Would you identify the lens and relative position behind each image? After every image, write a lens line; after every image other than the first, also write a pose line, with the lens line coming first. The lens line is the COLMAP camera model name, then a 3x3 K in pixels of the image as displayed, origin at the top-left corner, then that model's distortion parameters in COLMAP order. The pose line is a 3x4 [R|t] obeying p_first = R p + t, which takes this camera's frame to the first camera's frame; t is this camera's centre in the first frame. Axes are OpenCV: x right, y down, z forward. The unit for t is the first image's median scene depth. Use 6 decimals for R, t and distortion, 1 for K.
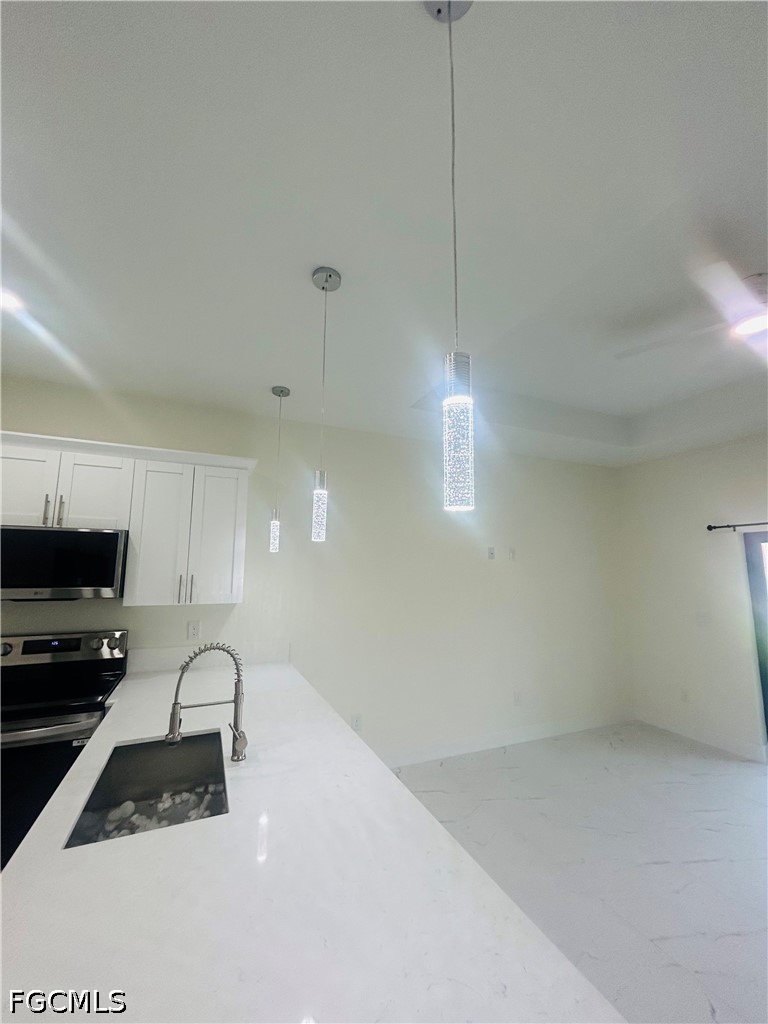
lens RADIAL K [[409.2, 0, 383.2], [0, 409.2, 515.1], [0, 0, 1]] dist [-0.003872, -0.000207]
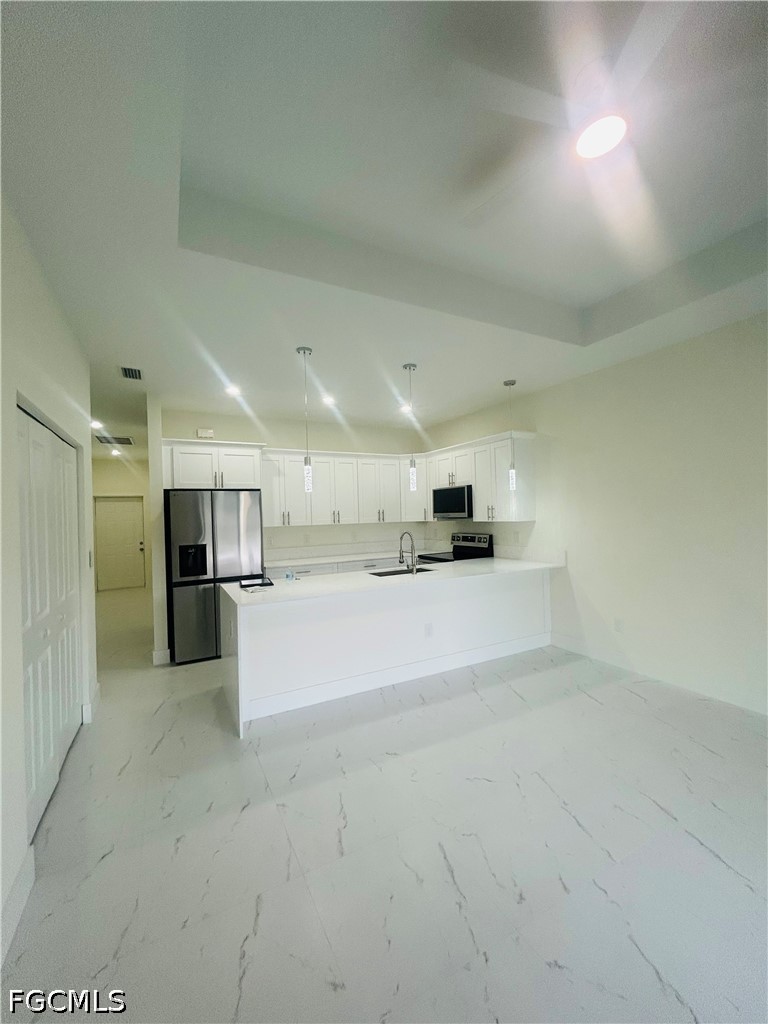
lens RADIAL K [[409.2, 0, 382.8], [0, 409.2, 511.4], [0, 0, 1]] dist [-0.003872, -0.000207]
pose [[0.072369, -0.012724, -0.997297, 1.373046], [0.168185, 0.985755, -0.000373, 0.096453], [0.983095, -0.167704, 0.073478, 0.398260]]
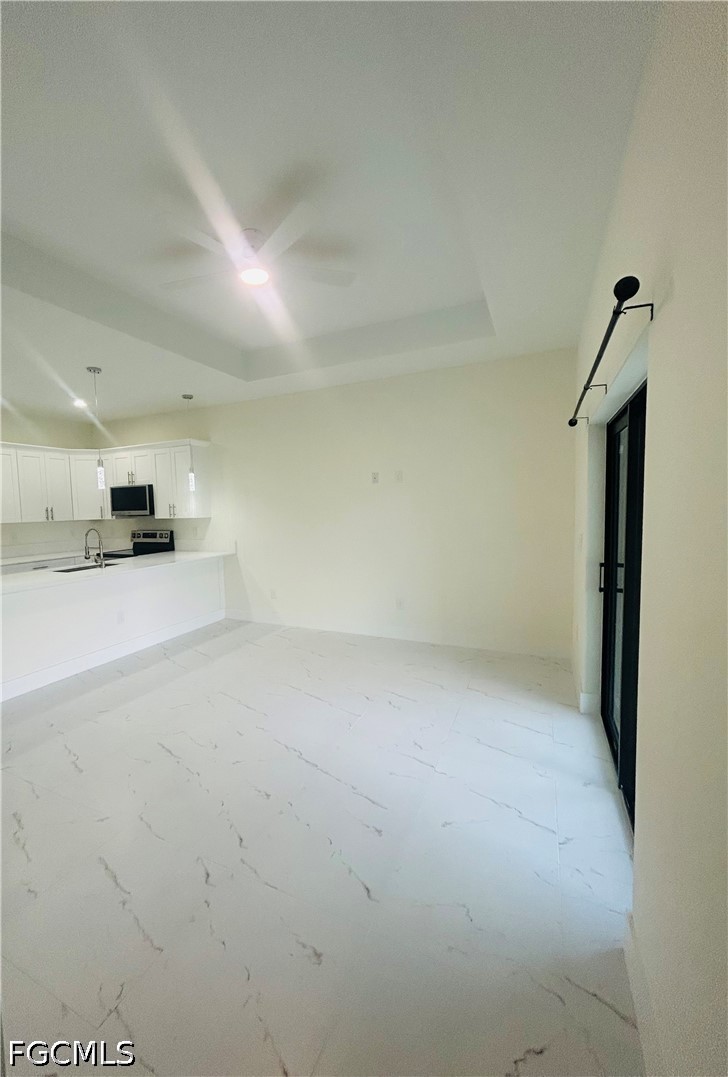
lens RADIAL K [[435.2, 0, 330.0], [0, 435.2, 538.9], [0, 0, 1]] dist [-0.000070, 0.000024]
pose [[0.653540, 0.036230, -0.756024, 1.761407], [0.134875, 0.977293, 0.163426, 0.071449], [0.744778, -0.208774, 0.633814, 0.176837]]
